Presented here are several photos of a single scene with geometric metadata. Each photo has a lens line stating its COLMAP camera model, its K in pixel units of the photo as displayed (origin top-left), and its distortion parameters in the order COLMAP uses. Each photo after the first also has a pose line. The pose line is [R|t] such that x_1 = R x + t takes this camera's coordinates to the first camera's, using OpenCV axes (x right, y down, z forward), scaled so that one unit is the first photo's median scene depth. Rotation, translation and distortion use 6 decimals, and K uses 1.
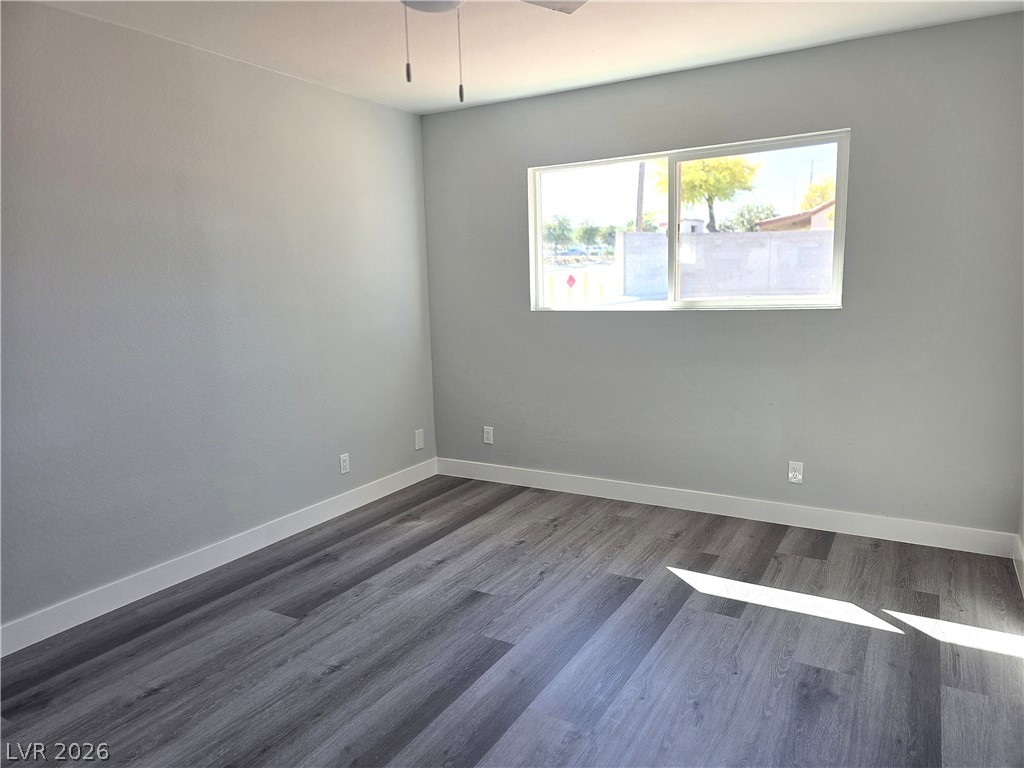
lens RADIAL K [[698.3, 0, 516.3], [0, 698.3, 388.6], [0, 0, 1]] dist [0.072018, -0.048652]
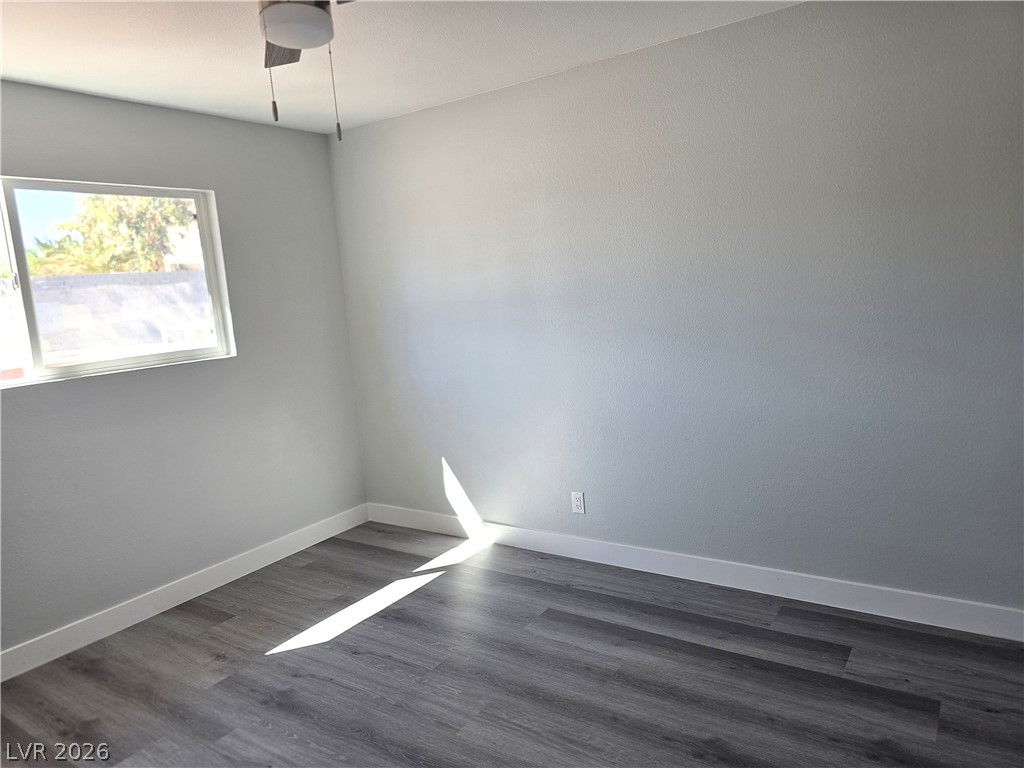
lens RADIAL K [[698.3, 0, 518.2], [0, 698.3, 382.9], [0, 0, 1]] dist [0.072018, -0.048652]
pose [[0.059058, -0.126337, 0.990228, -0.412145], [0.242332, 0.964102, 0.108551, -0.063442], [-0.968394, 0.233553, 0.087553, 0.387226]]
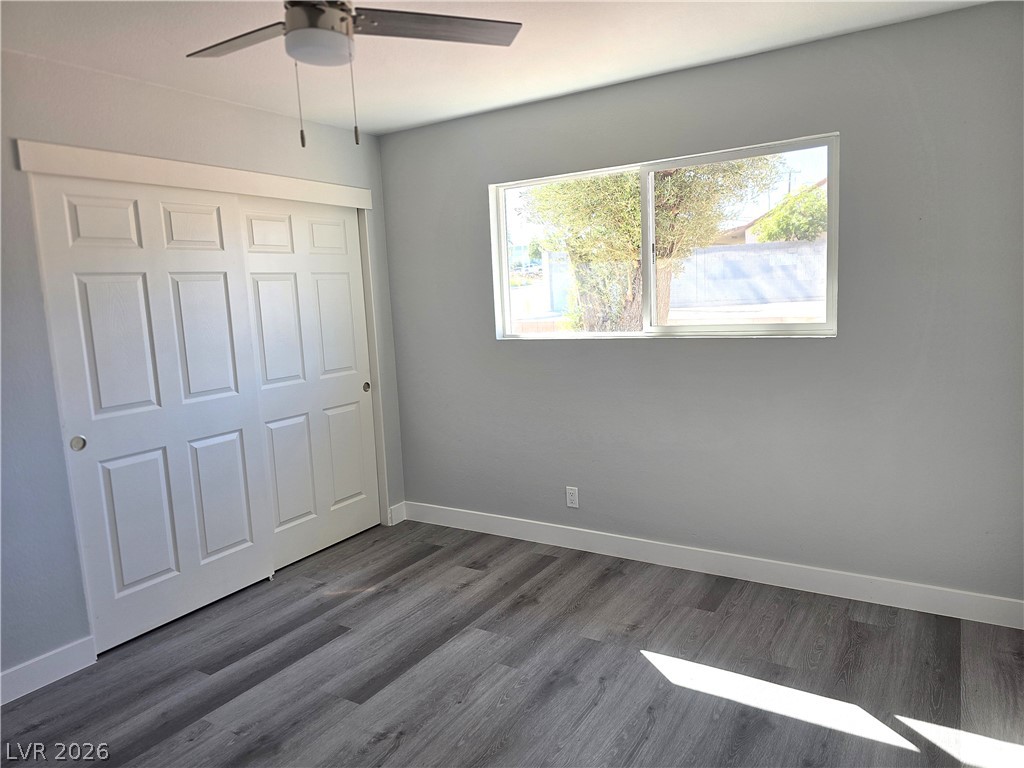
lens RADIAL K [[698.3, 0, 516.9], [0, 698.3, 380.1], [0, 0, 1]] dist [0.072018, -0.048652]
pose [[0.999125, -0.030597, -0.028510, 0.079730], [0.029476, 0.998807, -0.038934, -0.027175], [0.029667, 0.038060, 0.998835, 0.107287]]
